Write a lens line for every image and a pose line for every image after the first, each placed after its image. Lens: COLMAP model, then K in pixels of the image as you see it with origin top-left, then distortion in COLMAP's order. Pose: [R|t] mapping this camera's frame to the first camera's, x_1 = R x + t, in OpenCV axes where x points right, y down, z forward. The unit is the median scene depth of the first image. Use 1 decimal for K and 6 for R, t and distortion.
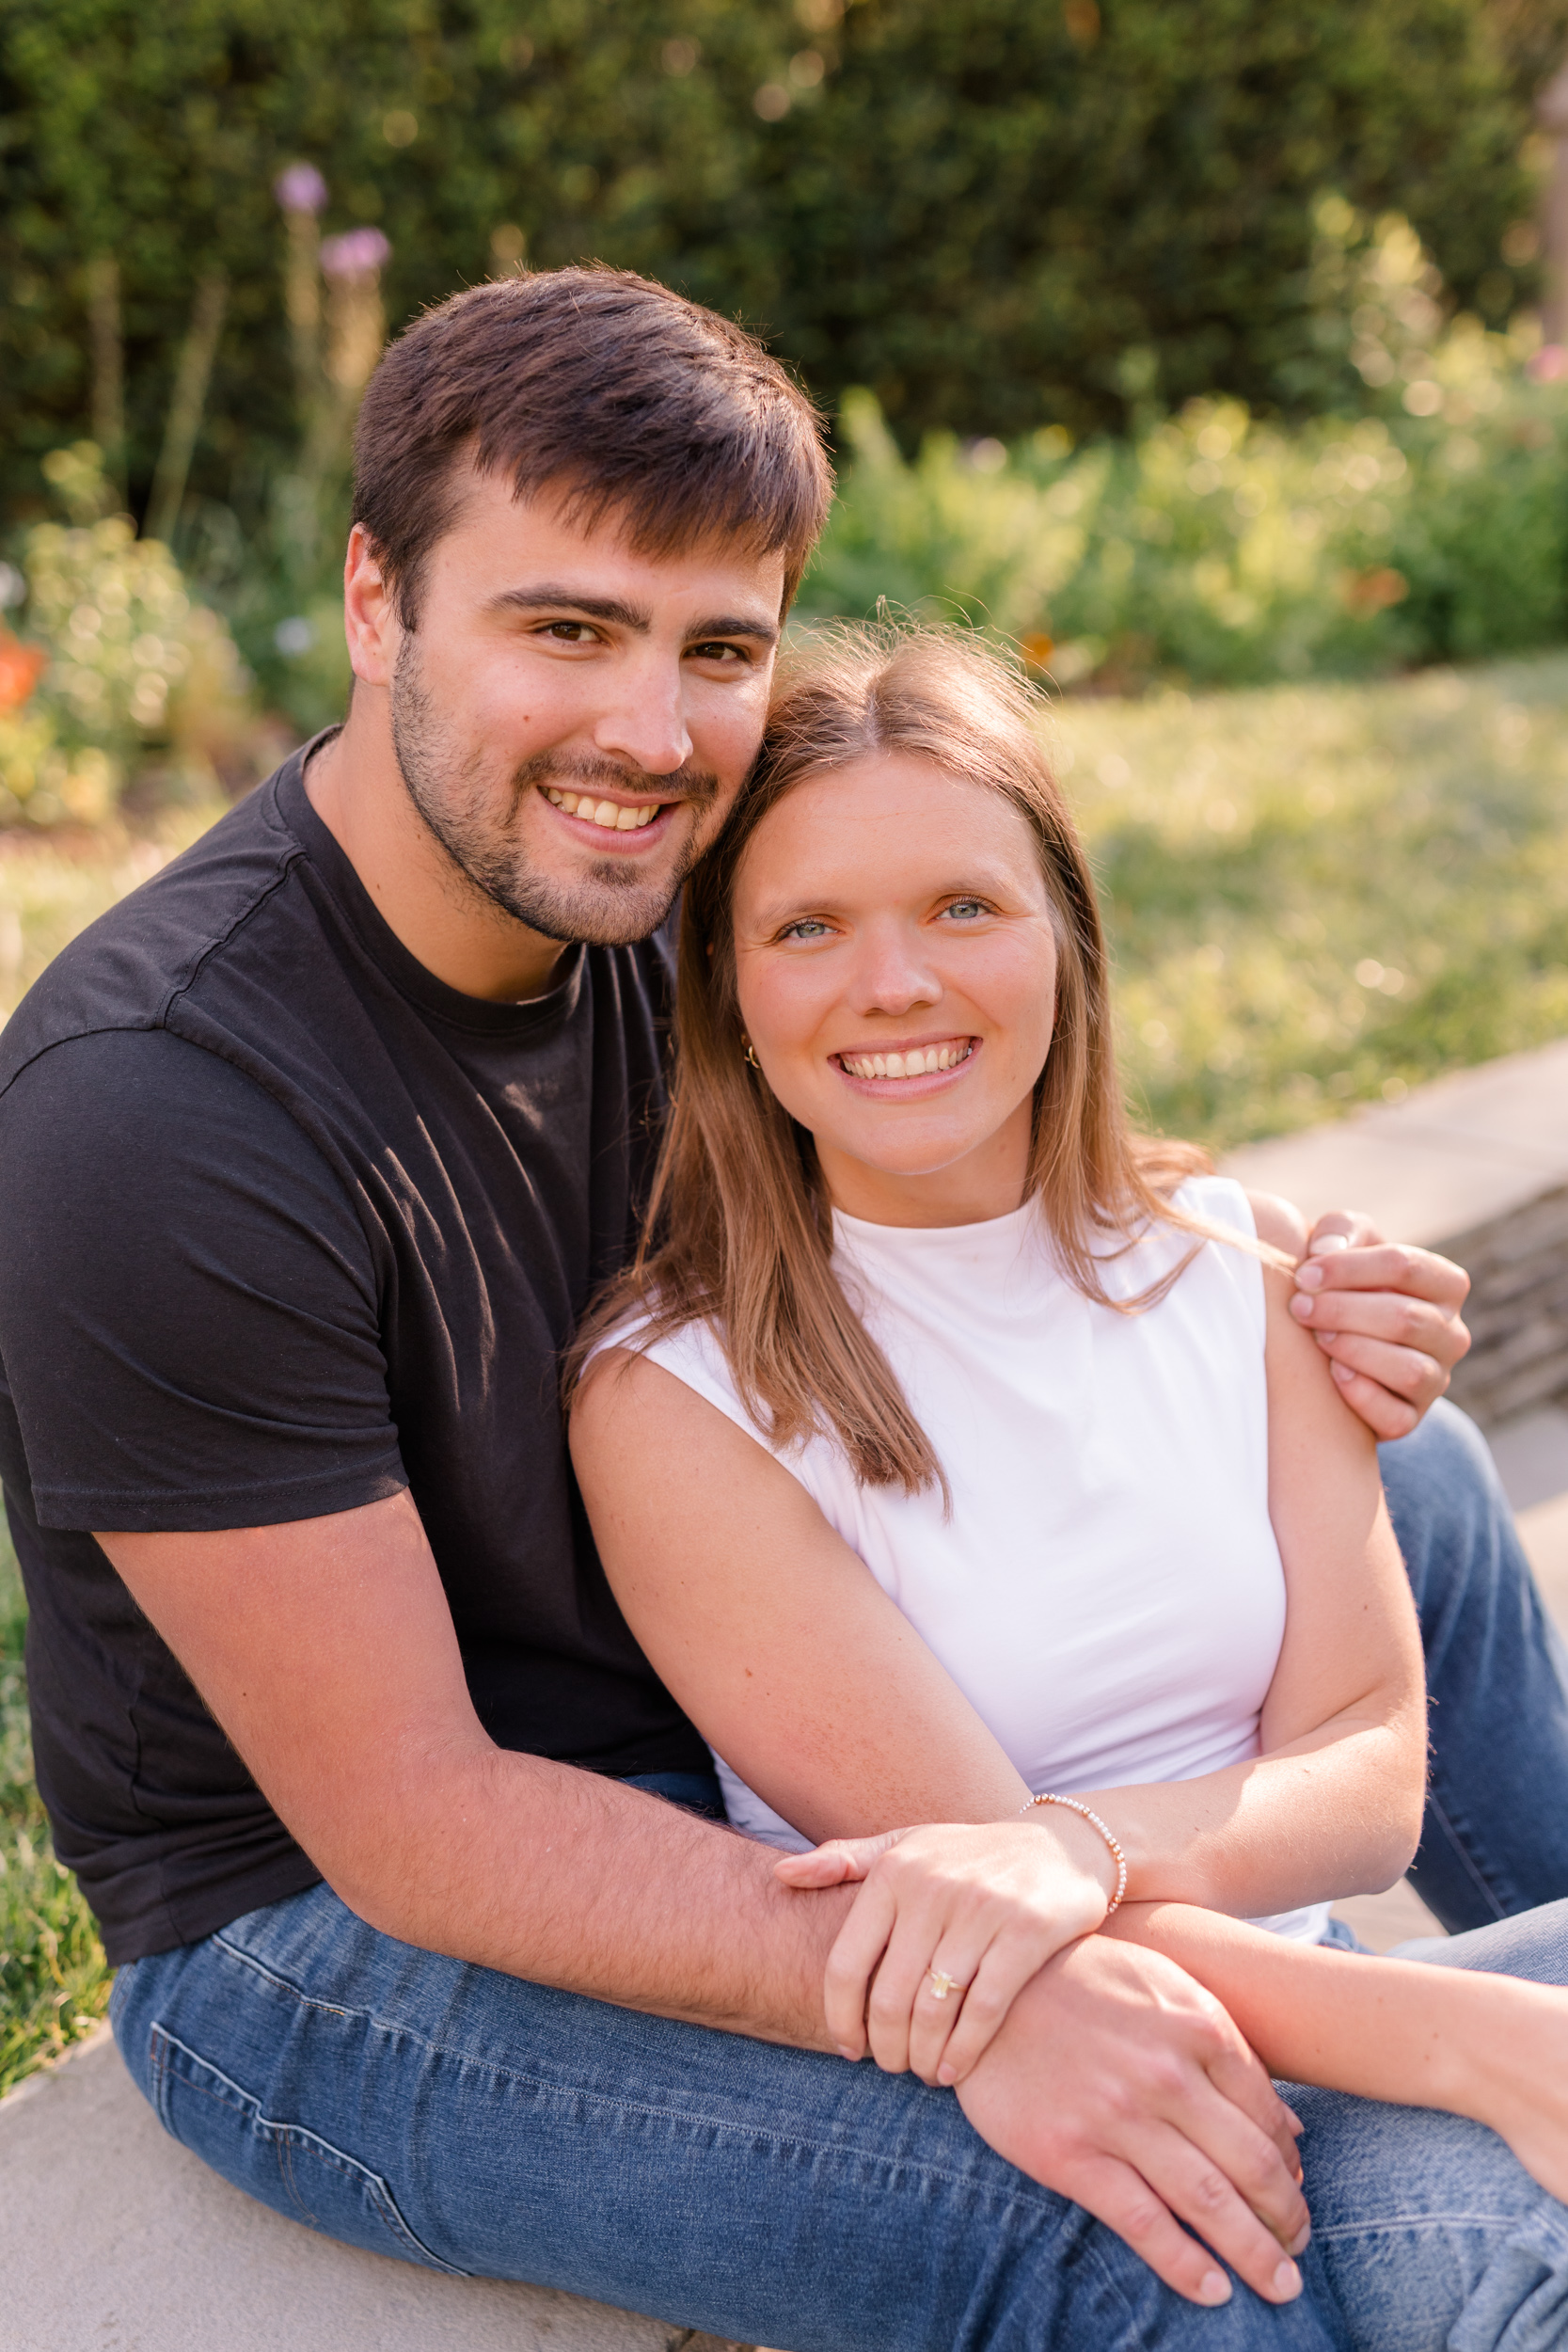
lens RADIAL K [[3917.5, 0, 790.5], [0, 3917.5, 1249.0], [0, 0, 1]] dist [-0.019178, -0.030917]
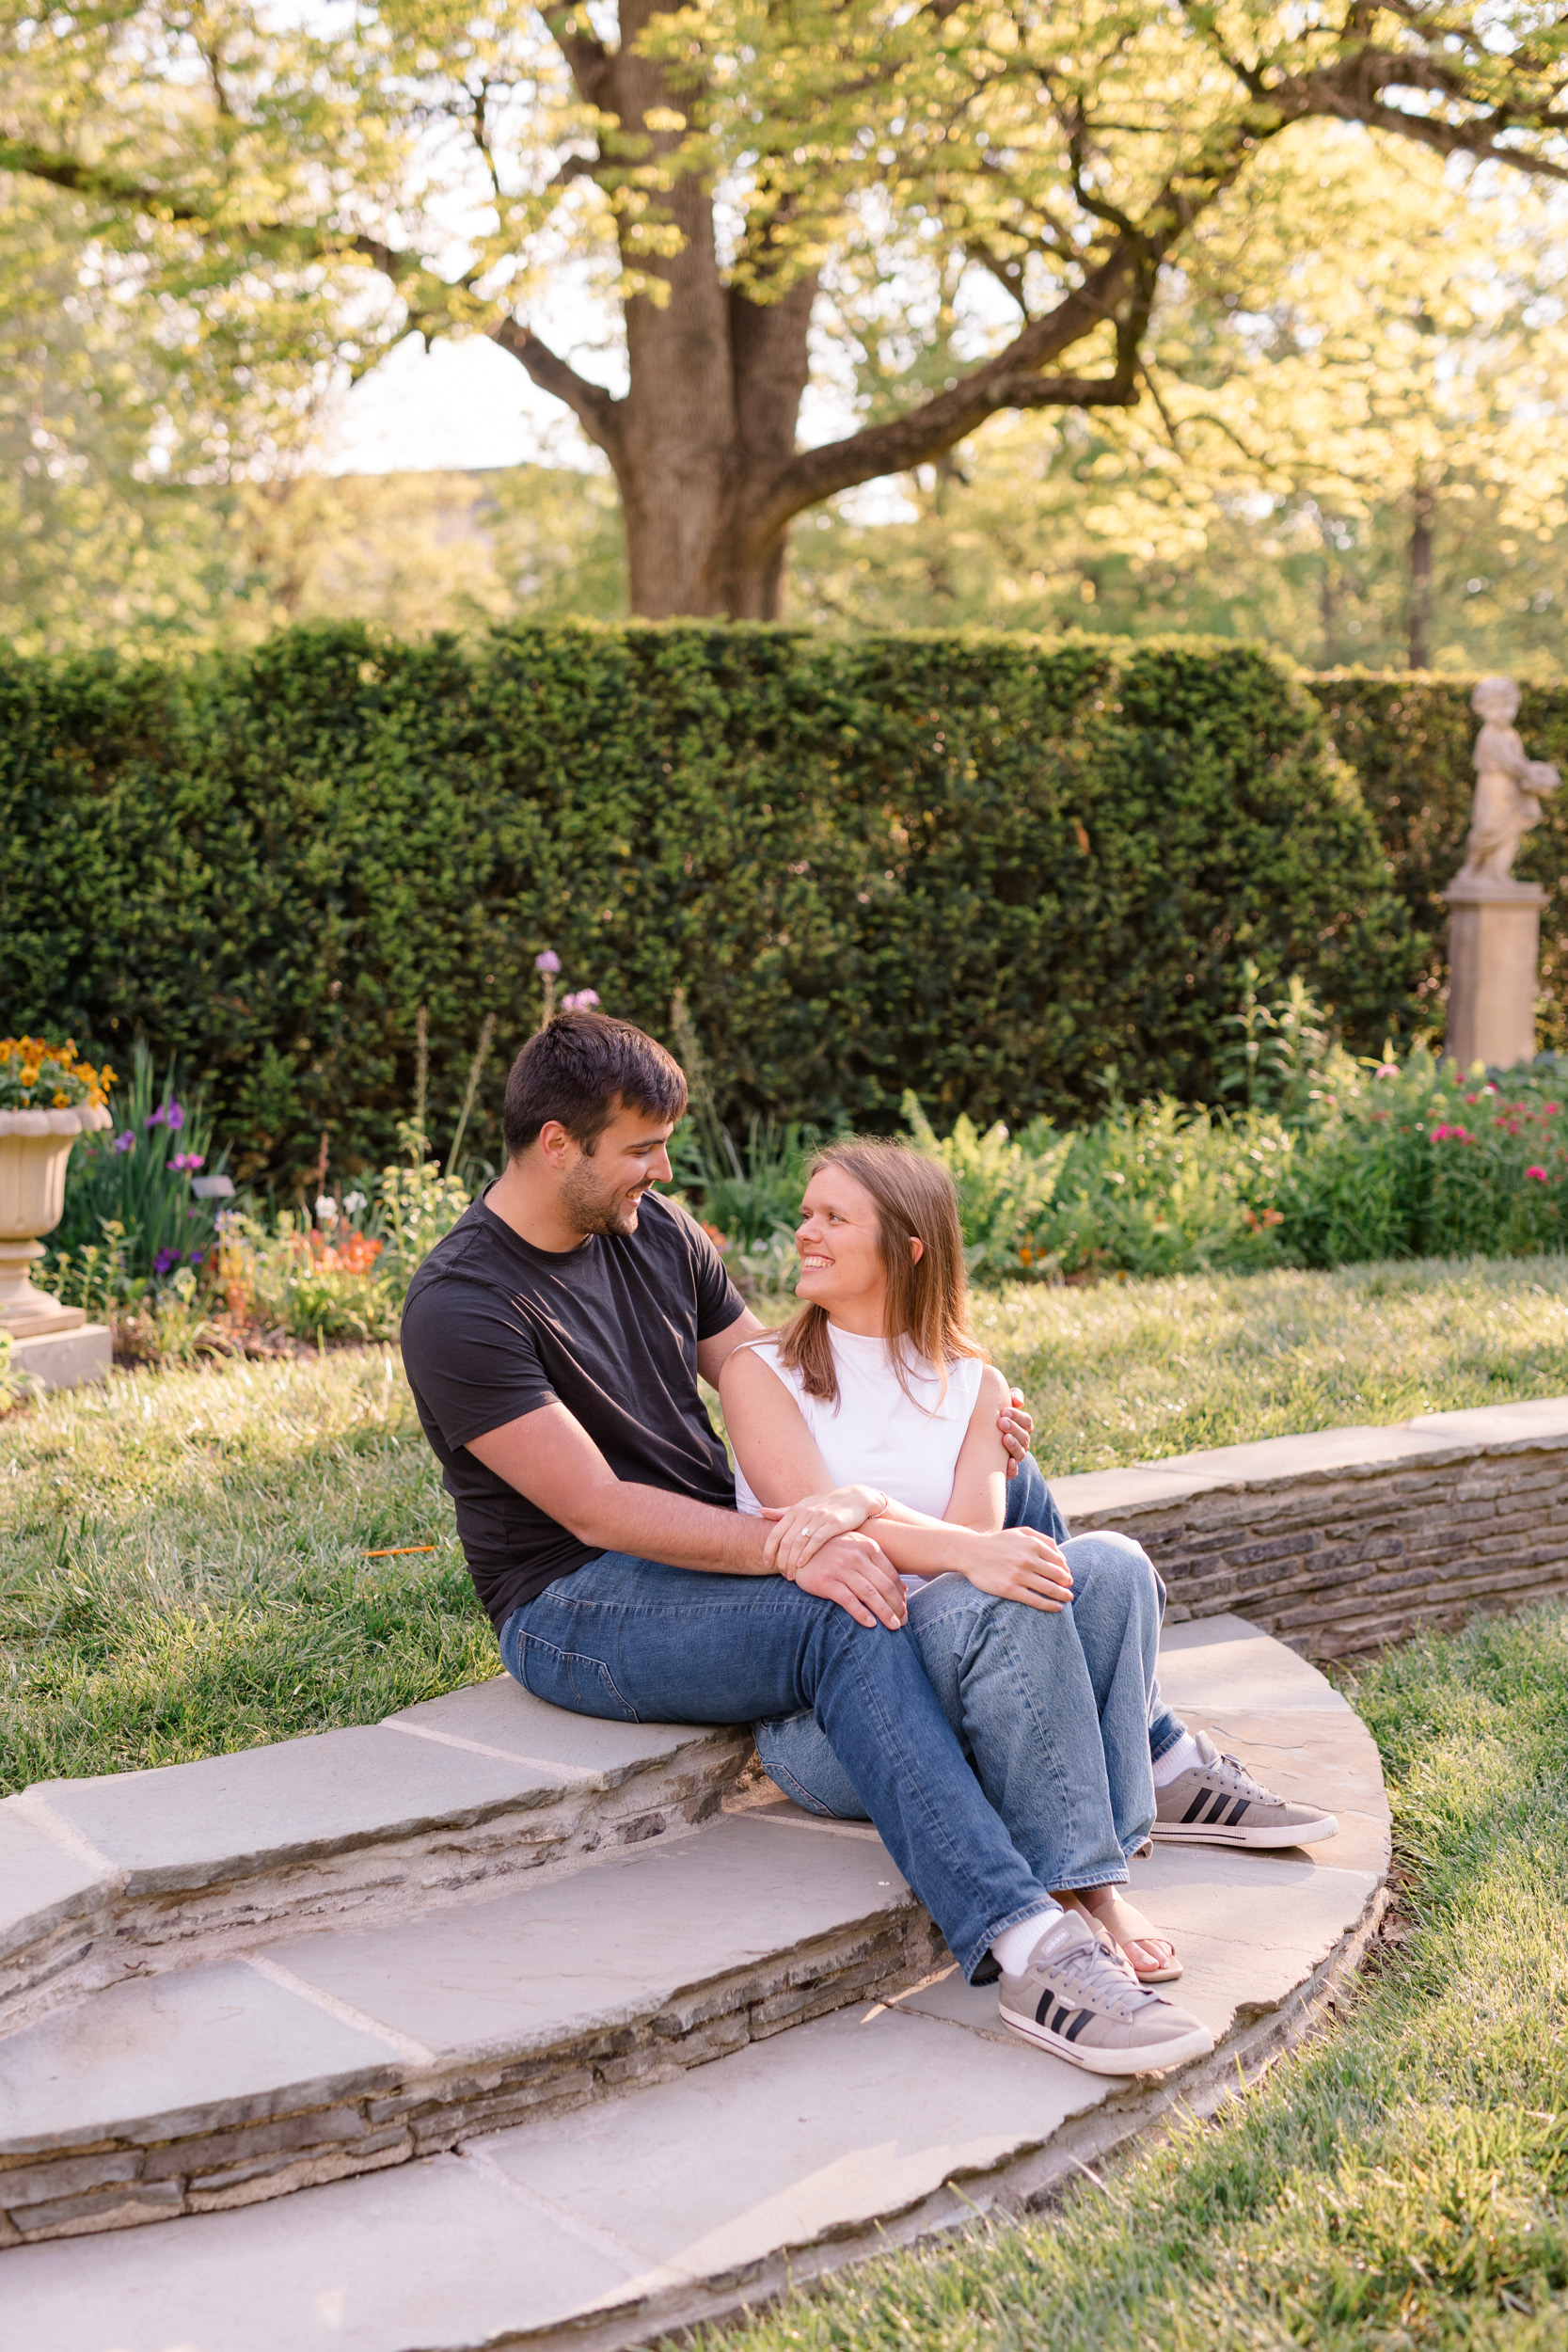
lens RADIAL K [[3917.5, 0, 790.5], [0, 3917.5, 1249.0], [0, 0, 1]] dist [-0.019178, -0.030917]
pose [[0.998934, -0.001743, -0.046137, 0.039345], [-0.006808, 0.982805, -0.184522, 0.114700], [0.045665, 0.184639, 0.981745, -0.449230]]
